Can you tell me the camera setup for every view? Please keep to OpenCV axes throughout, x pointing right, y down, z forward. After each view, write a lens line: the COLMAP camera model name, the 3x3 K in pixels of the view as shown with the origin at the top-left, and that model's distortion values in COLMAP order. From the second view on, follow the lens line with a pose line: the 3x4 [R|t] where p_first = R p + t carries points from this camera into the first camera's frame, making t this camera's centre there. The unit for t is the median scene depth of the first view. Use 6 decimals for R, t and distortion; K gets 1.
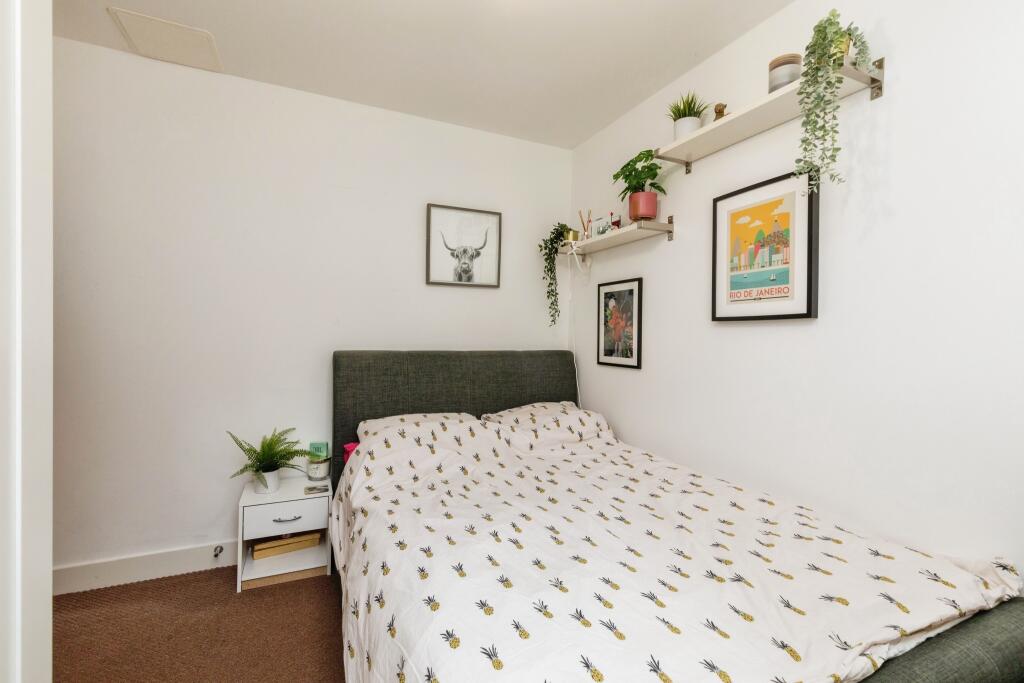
lens RADIAL K [[456.5, 0, 512.0], [0, 456.5, 341.5], [0, 0, 1]] dist [0.000112, 0.000003]
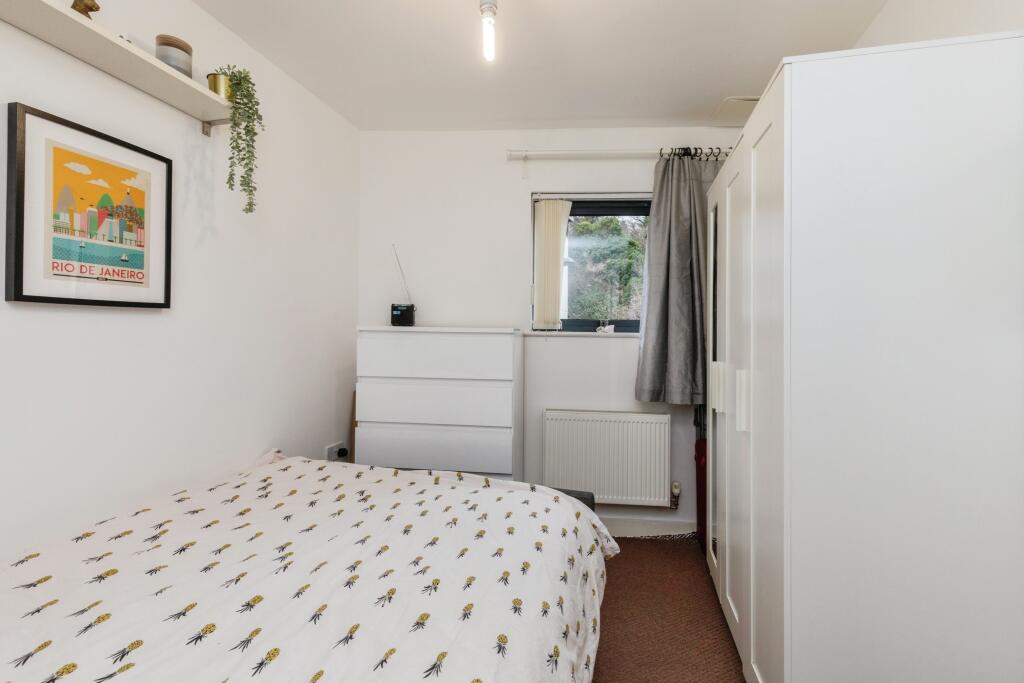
lens RADIAL K [[479.5, 0, 514.9], [0, 479.5, 320.0], [0, 0, 1]] dist [-0.000090, -0.000076]
pose [[-0.789208, -0.008587, 0.614066, -0.554883], [-0.014421, 0.999886, -0.004552, -0.029557], [-0.613957, -0.012448, -0.789241, 1.247891]]
